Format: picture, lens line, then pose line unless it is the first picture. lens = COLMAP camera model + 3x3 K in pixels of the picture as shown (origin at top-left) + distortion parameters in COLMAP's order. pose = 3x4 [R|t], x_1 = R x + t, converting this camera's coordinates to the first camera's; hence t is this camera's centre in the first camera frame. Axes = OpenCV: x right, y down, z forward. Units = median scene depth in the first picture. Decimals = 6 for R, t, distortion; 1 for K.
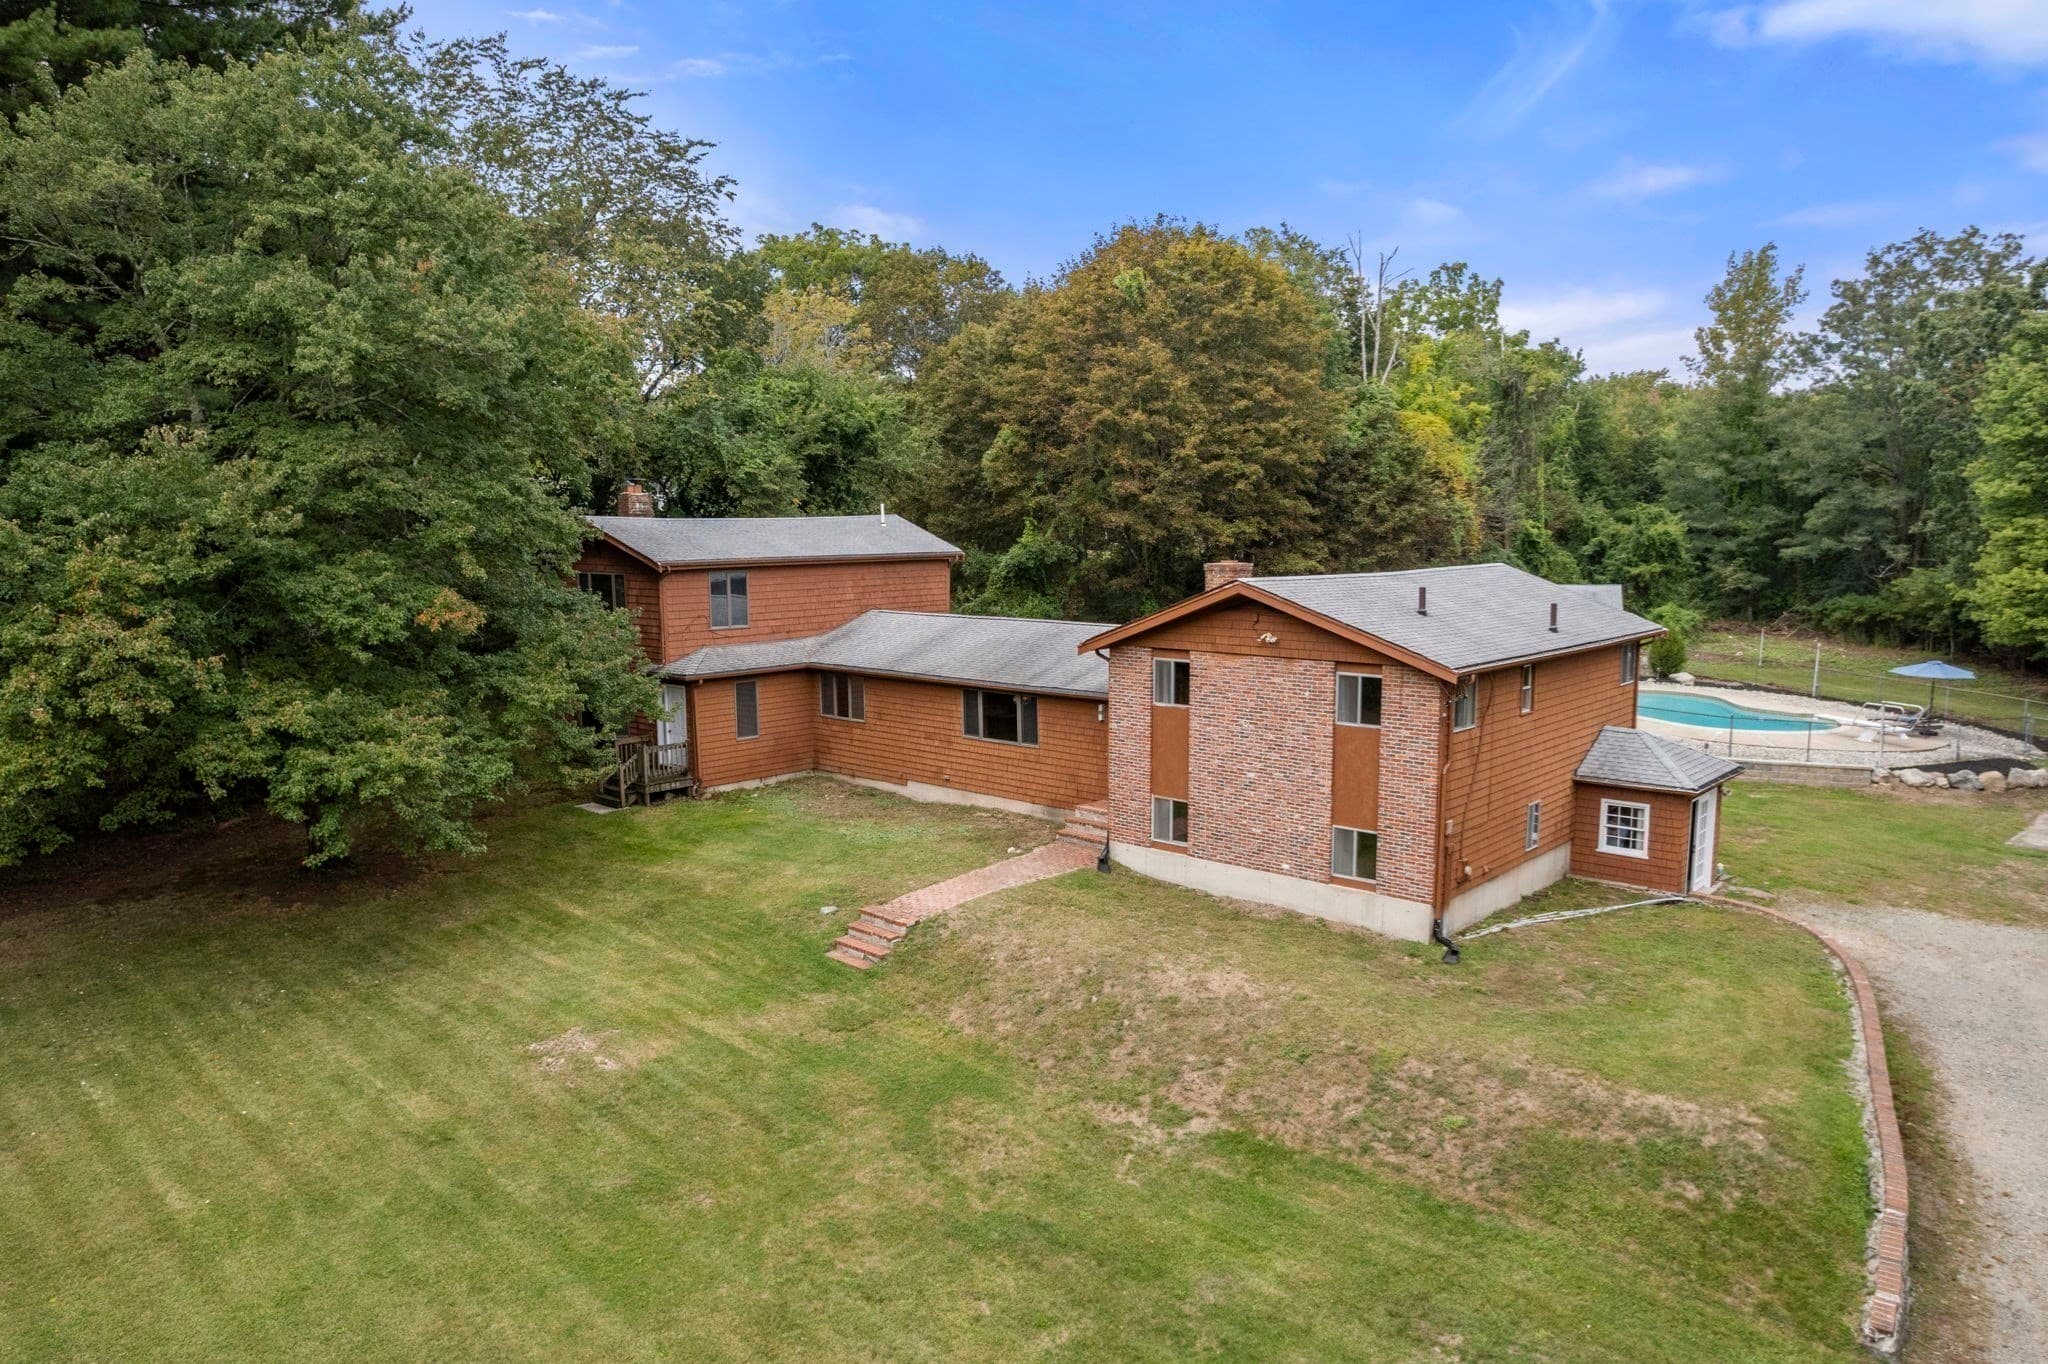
lens RADIAL K [[1334.2, 0, 1024.0], [0, 1334.2, 682.0], [0, 0, 1]] dist [-0.043765, 0.001259]
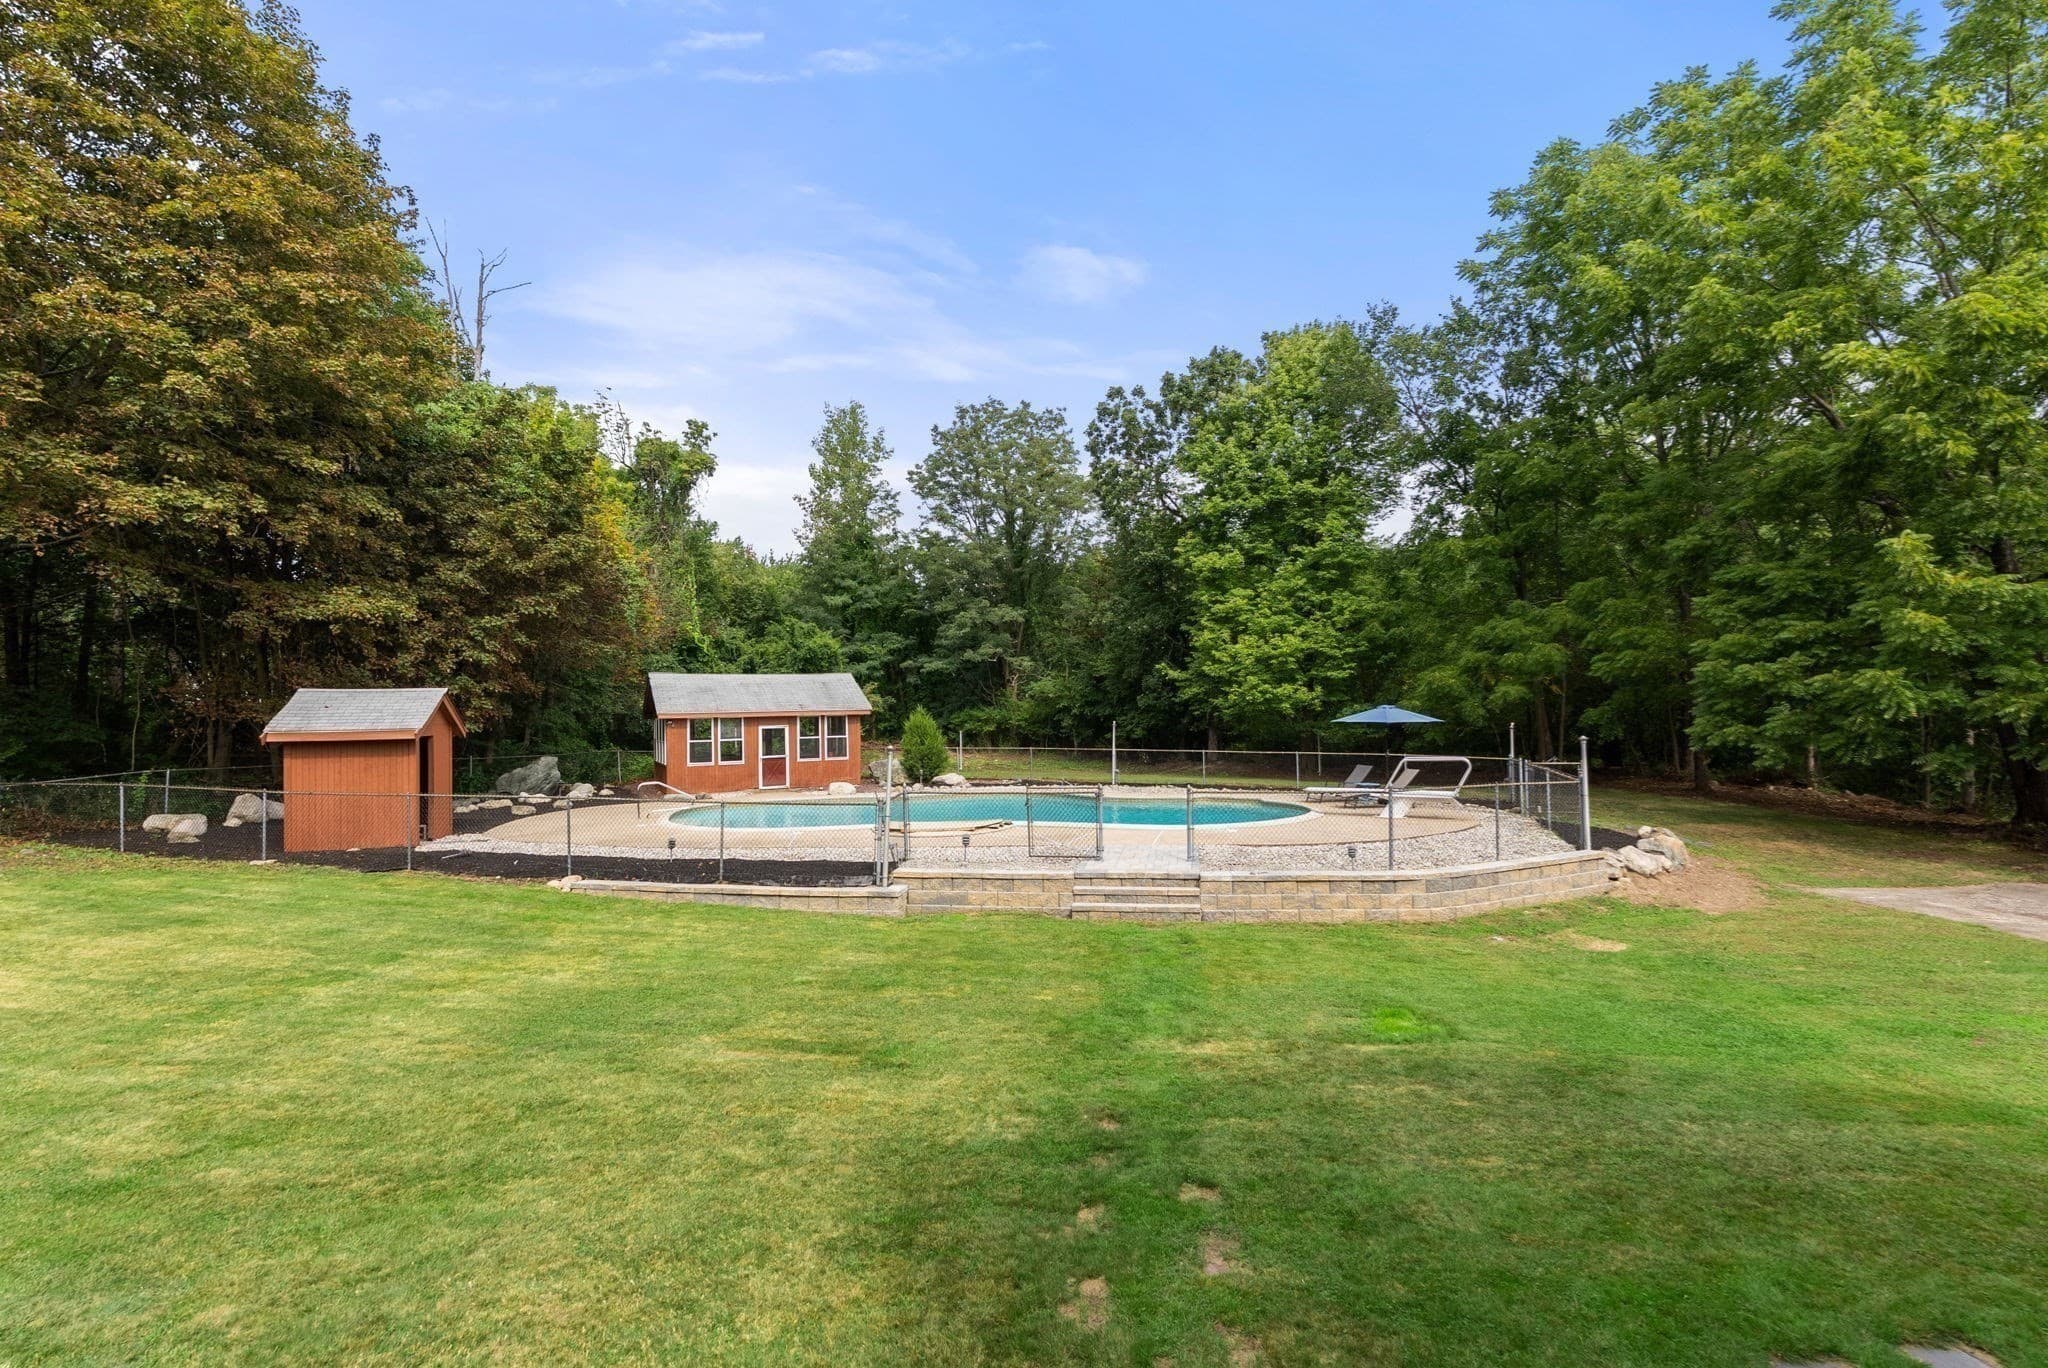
lens RADIAL K [[907.2, 0, 1035.8], [0, 907.2, 693.4], [0, 0, 1]] dist [-0.000656, -0.000223]
pose [[0.655758, 0.003572, 0.754963, 0.201766], [0.114058, 0.988042, -0.103744, 0.014445], [-0.746306, 0.154141, 0.647510, 1.026026]]
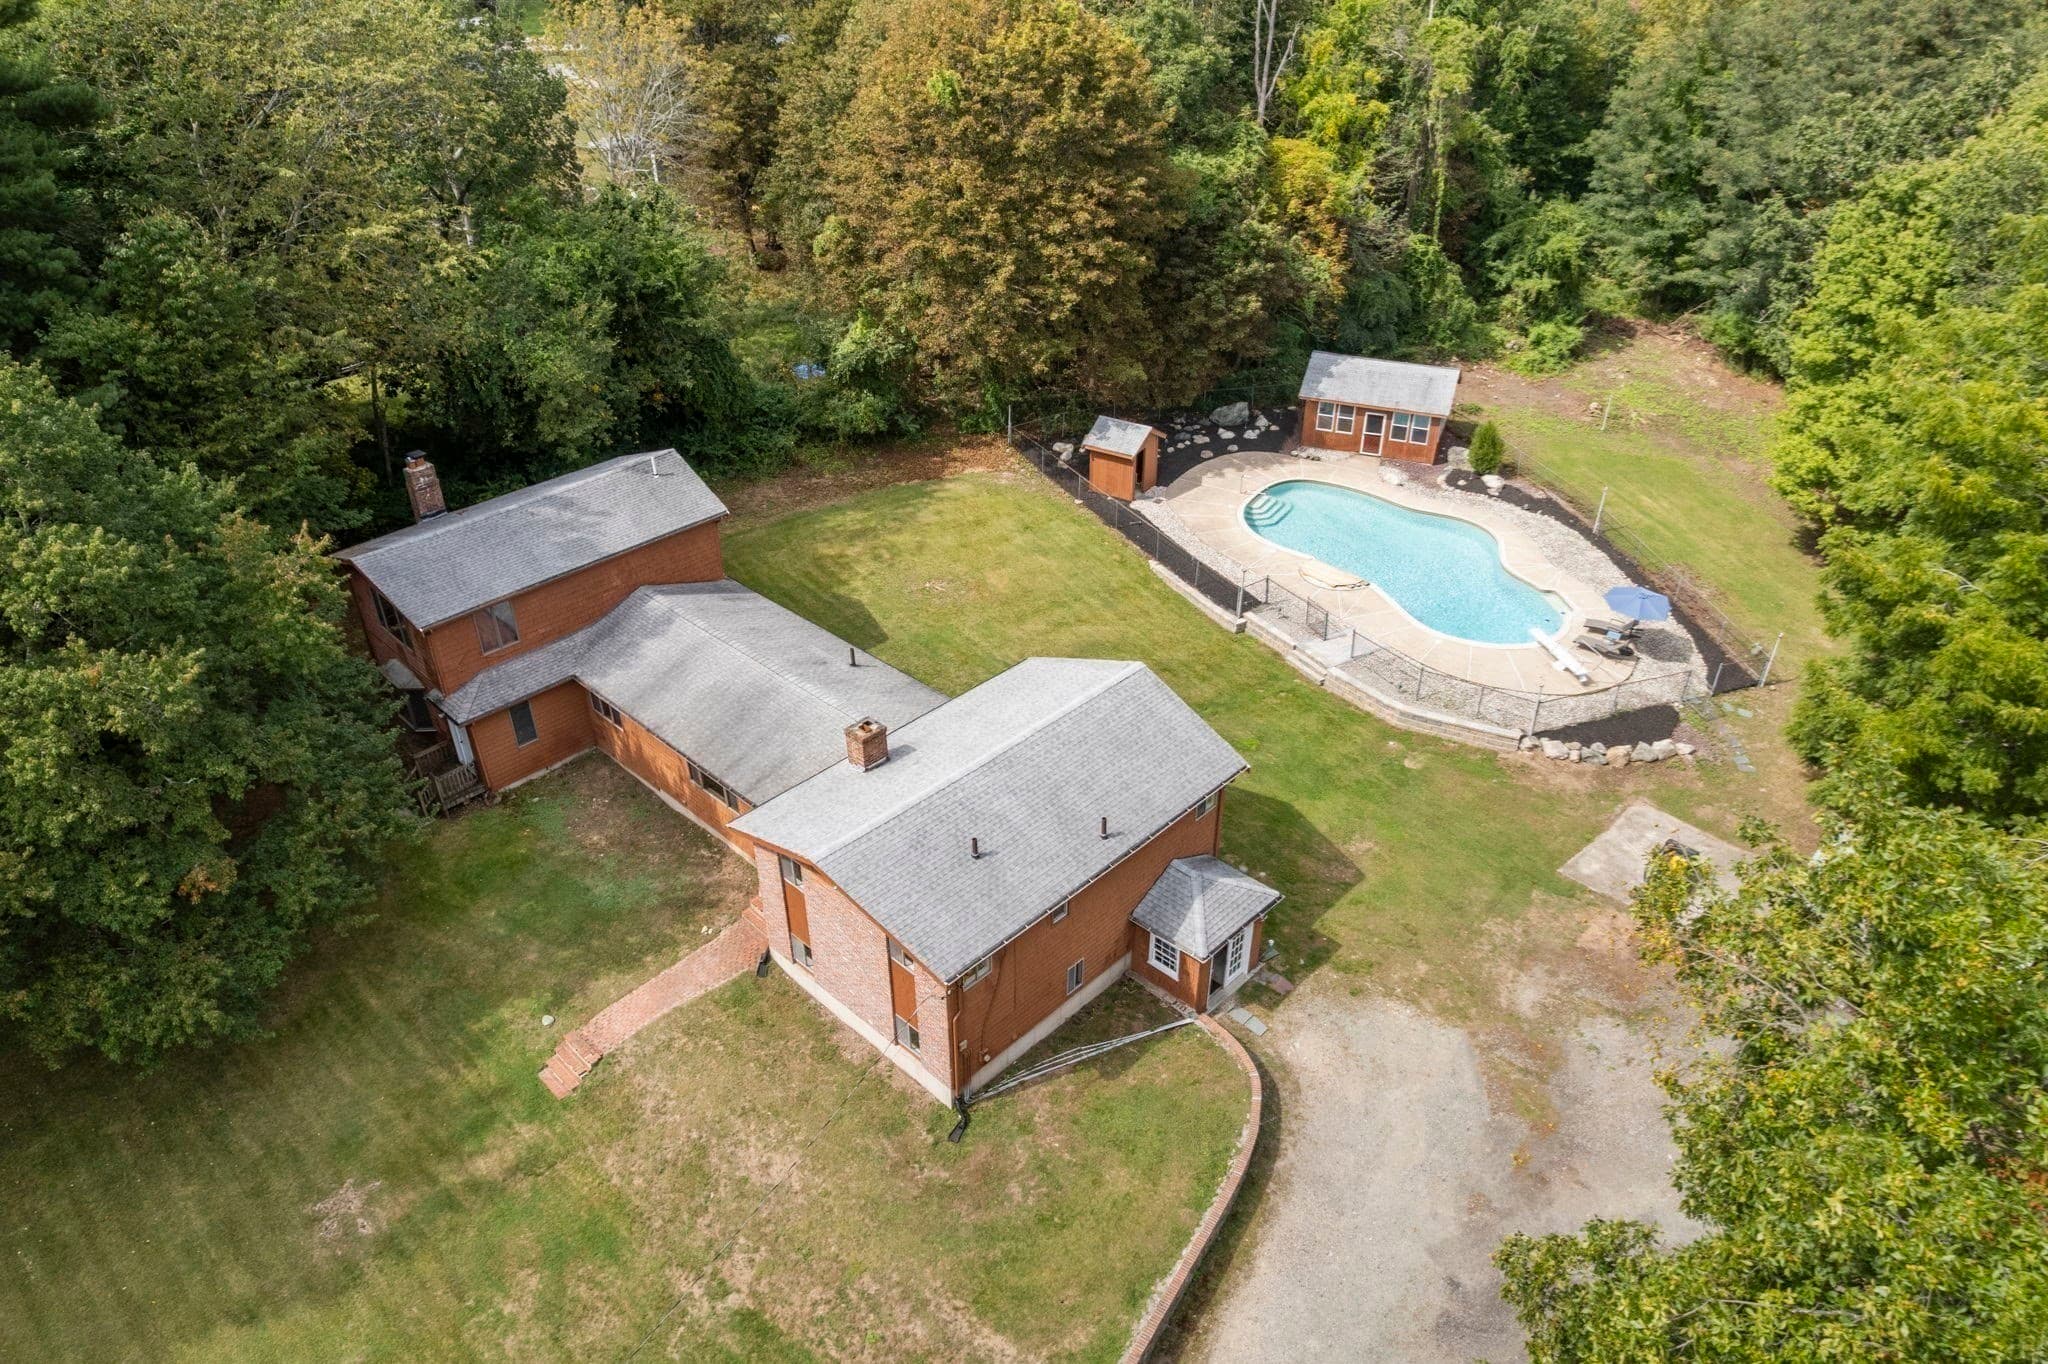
lens RADIAL K [[1335.5, 0, 1033.2], [0, 1335.5, 719.9], [0, 0, 1]] dist [-0.084628, 0.085442]
pose [[0.999823, 0.012936, -0.013690, 0.265008], [-0.005436, 0.894090, 0.447854, -0.518499], [0.018033, -0.447701, 0.894002, -0.038702]]
